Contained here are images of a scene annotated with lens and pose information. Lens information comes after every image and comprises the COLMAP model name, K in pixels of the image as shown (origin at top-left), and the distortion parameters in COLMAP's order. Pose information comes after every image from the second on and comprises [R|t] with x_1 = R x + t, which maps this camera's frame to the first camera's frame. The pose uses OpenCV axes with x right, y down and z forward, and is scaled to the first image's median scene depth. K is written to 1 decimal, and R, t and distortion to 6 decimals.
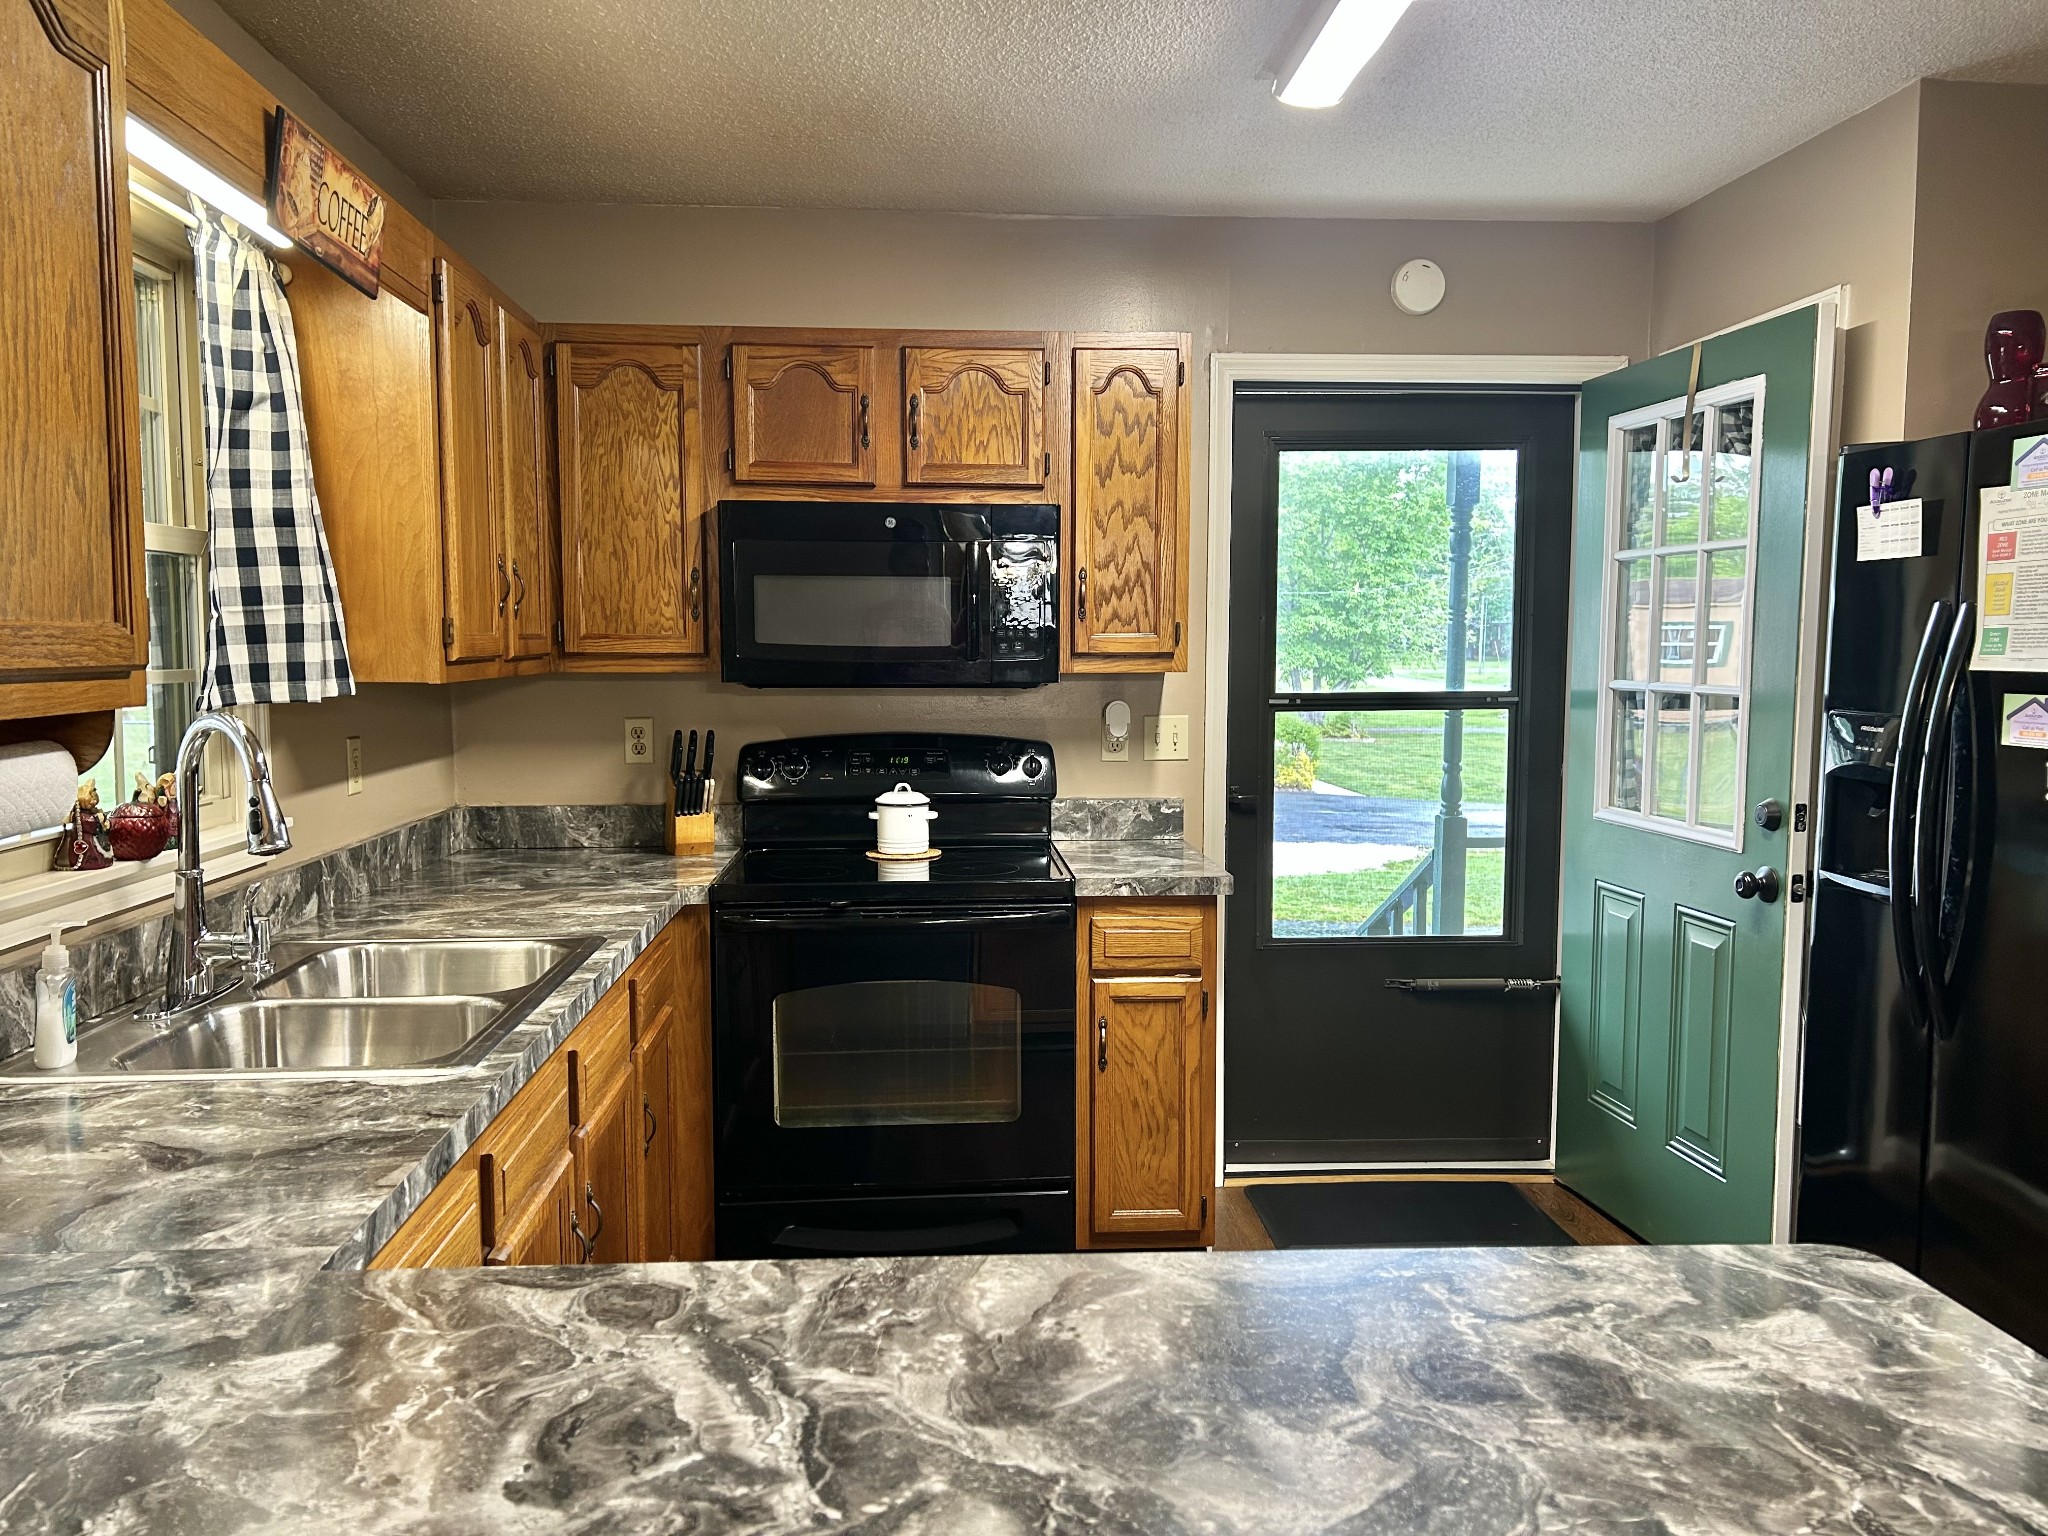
lens RADIAL K [[1556.9, 0, 1019.4], [0, 1556.9, 784.7], [0, 0, 1]] dist [0.077321, -0.059268]
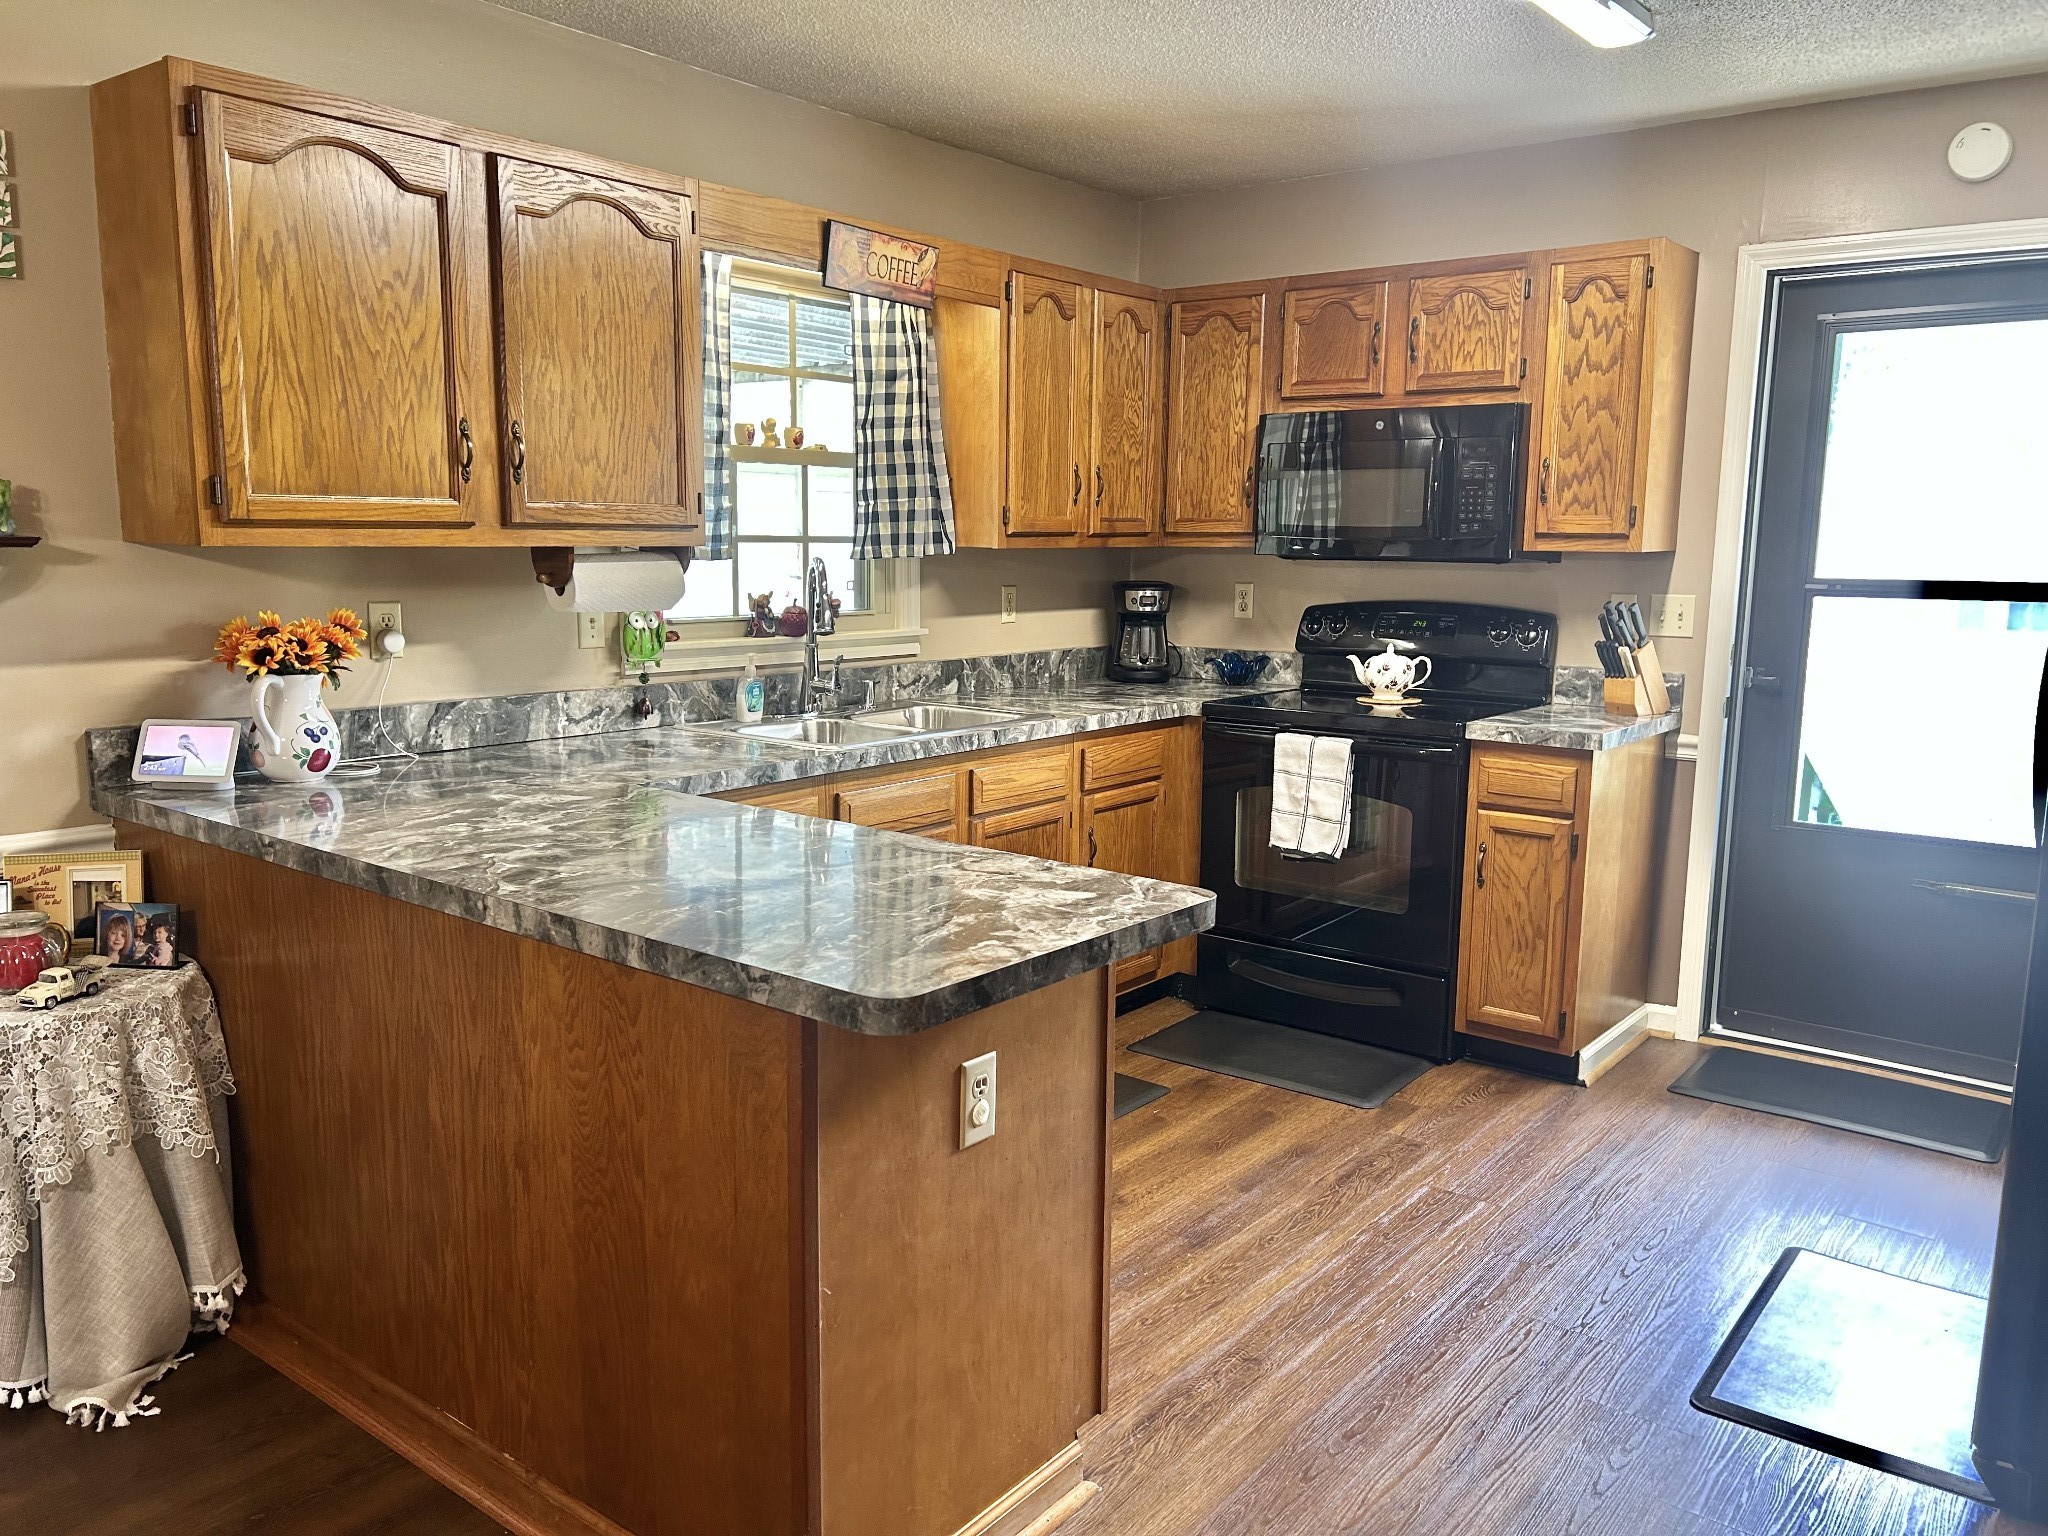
lens RADIAL K [[1556.9, 0, 1016.1], [0, 1556.9, 767.3], [0, 0, 1]] dist [0.077321, -0.059268]
pose [[0.745757, 0.107845, -0.657432, 0.541559], [-0.071600, 0.994070, 0.081848, 0.019264], [0.662360, -0.013967, 0.749056, -0.121377]]
